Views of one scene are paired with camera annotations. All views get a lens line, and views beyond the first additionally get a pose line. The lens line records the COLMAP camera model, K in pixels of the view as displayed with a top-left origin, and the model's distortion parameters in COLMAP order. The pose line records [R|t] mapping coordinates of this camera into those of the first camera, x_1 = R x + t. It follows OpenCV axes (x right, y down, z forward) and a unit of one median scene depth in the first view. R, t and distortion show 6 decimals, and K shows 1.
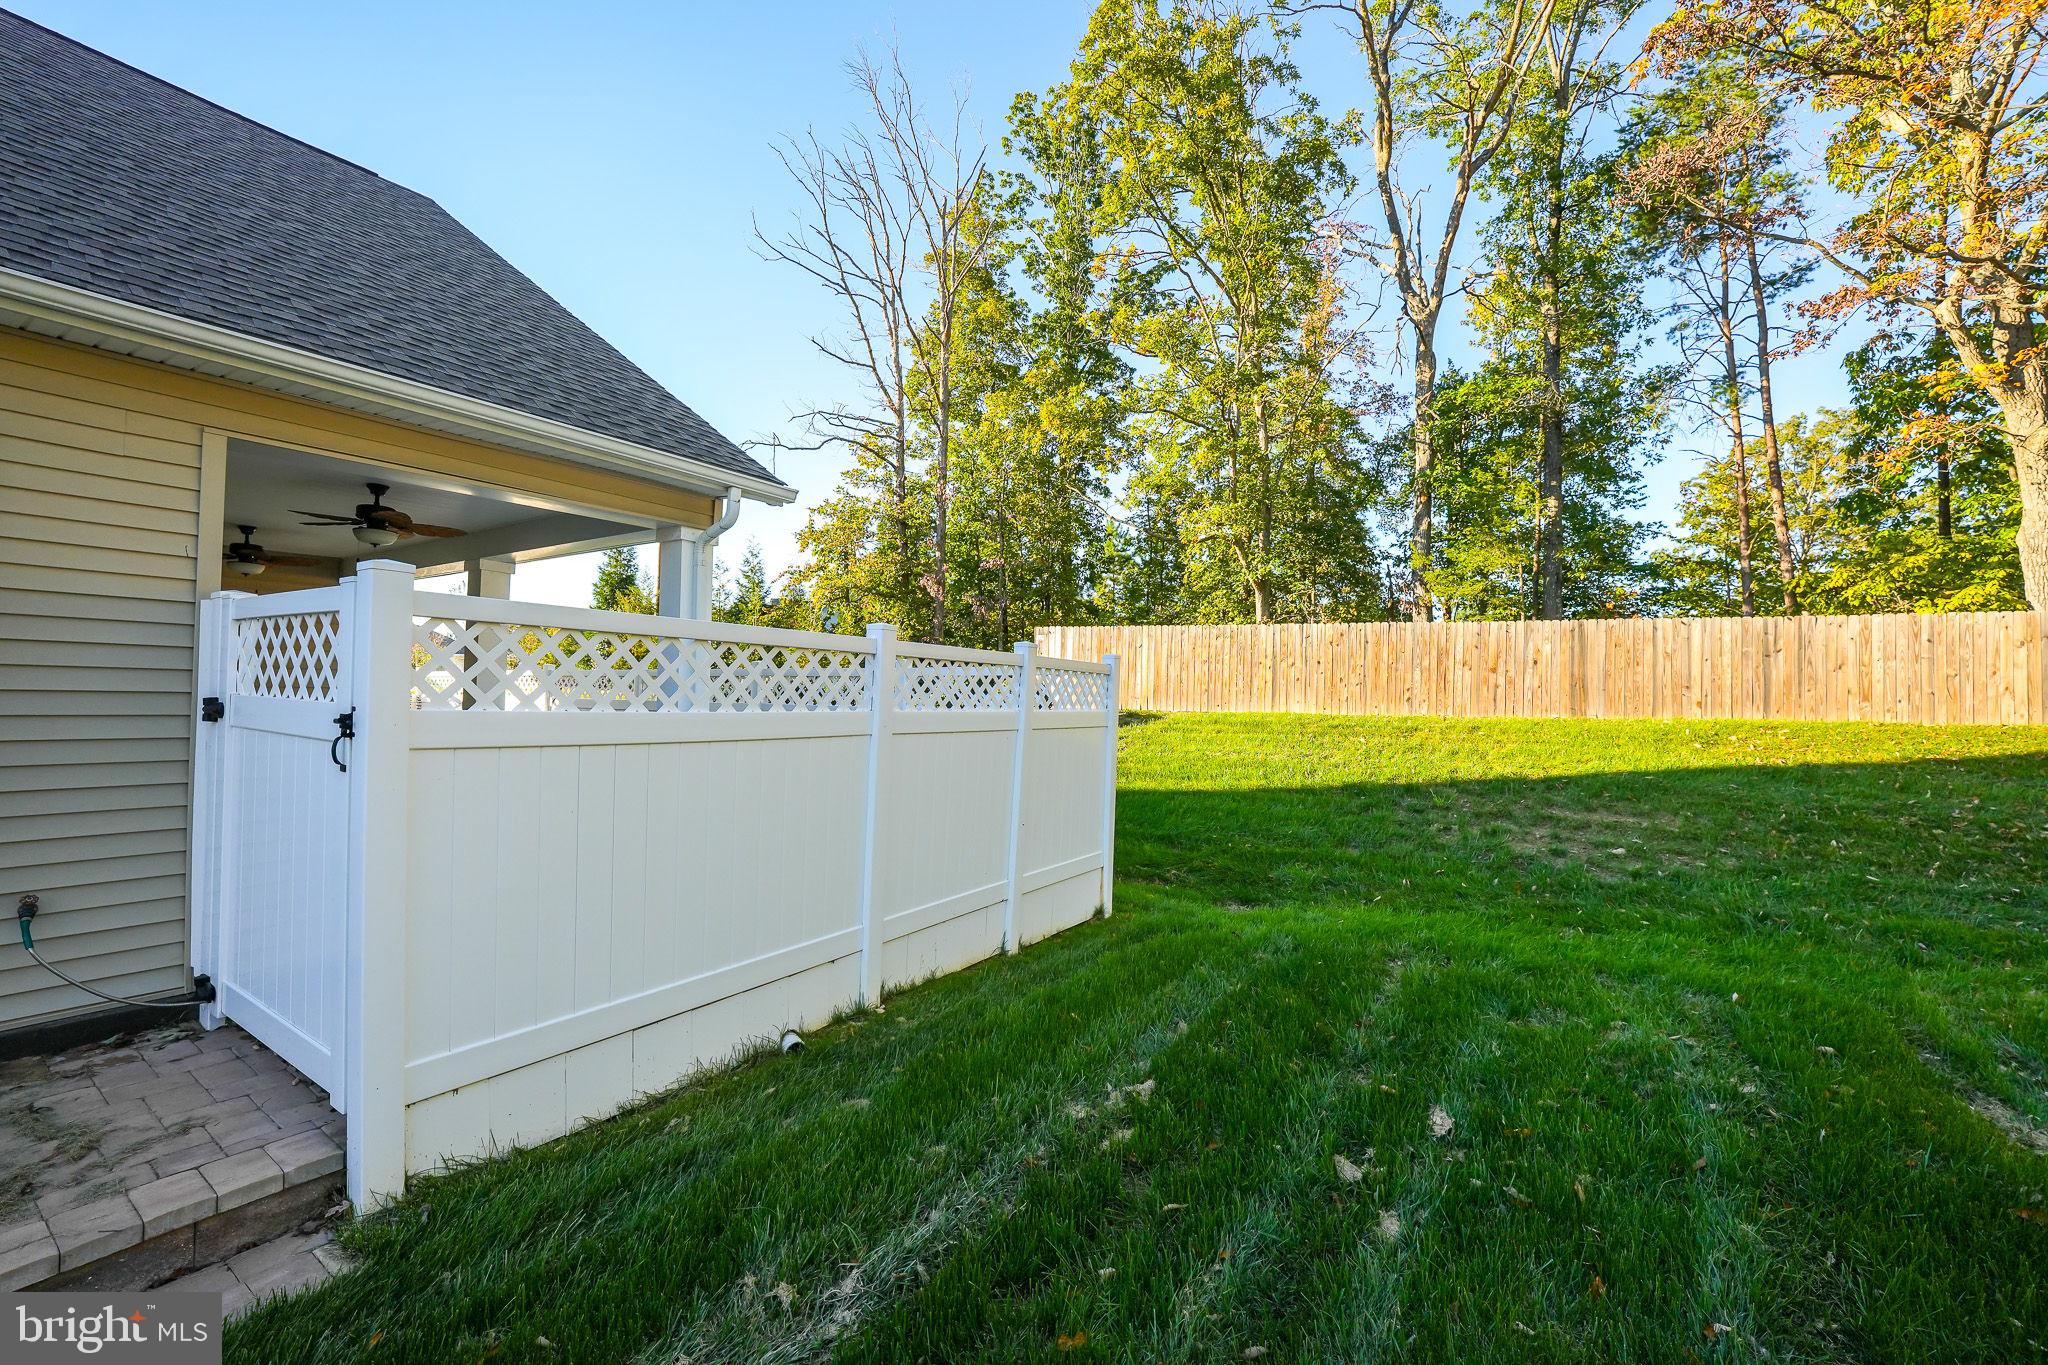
lens RADIAL K [[833.7, 0, 1019.6], [0, 833.7, 680.6], [0, 0, 1]] dist [-0.014964, 0.000016]
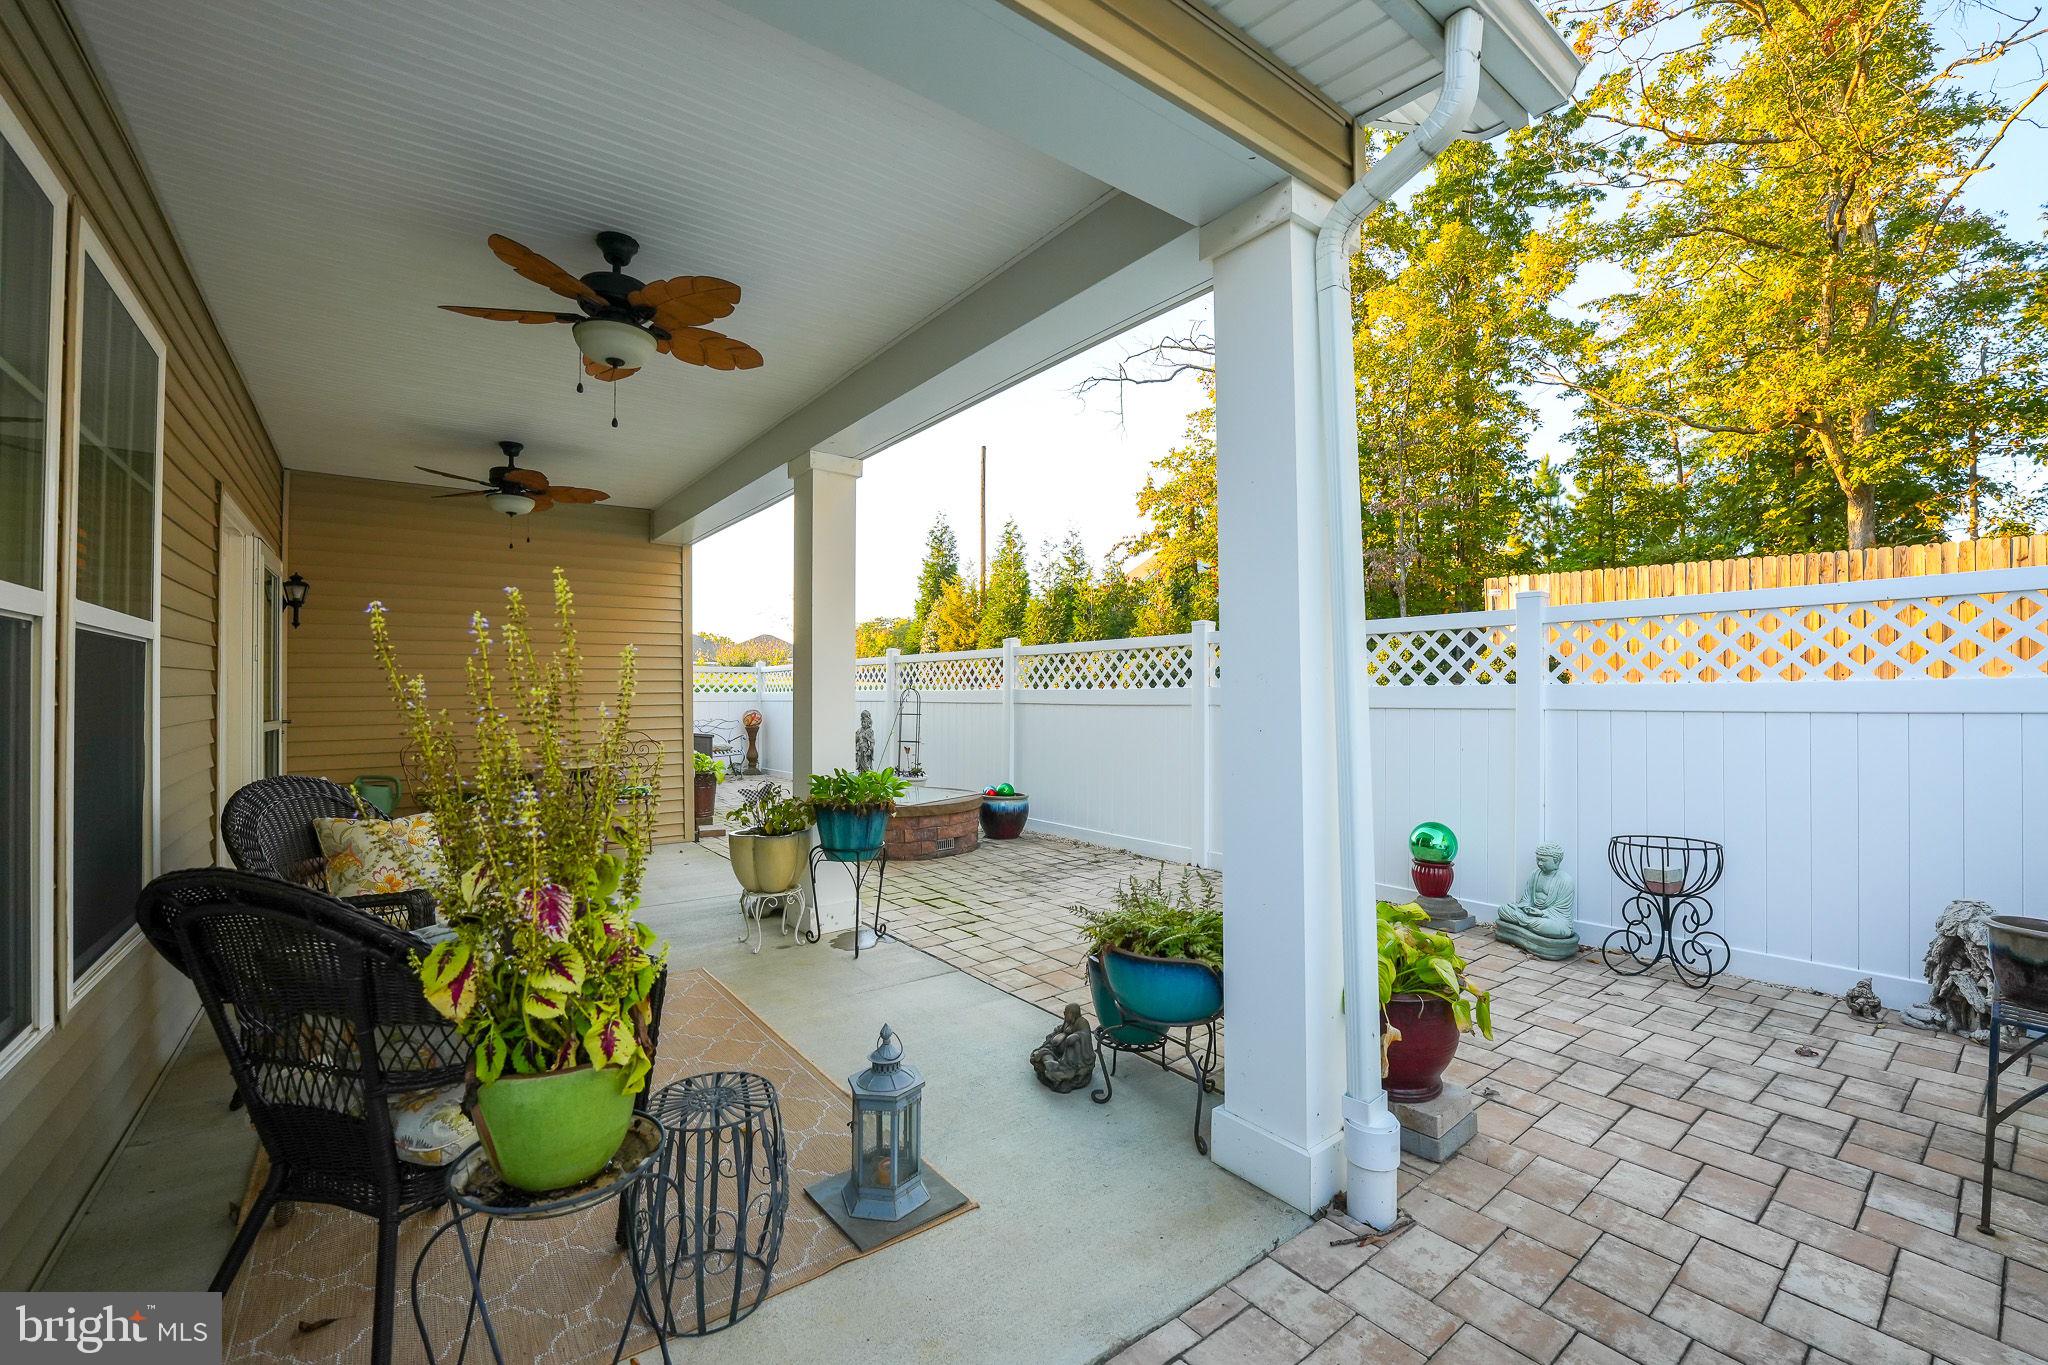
lens RADIAL K [[833.7, 0, 1019.6], [0, 833.7, 680.6], [0, 0, 1]] dist [-0.014964, 0.000016]
pose [[0.940603, -0.025783, -0.338528, -0.092911], [0.030419, 0.999502, 0.008394, 0.004442], [0.338143, -0.018193, 0.940919, 0.144611]]
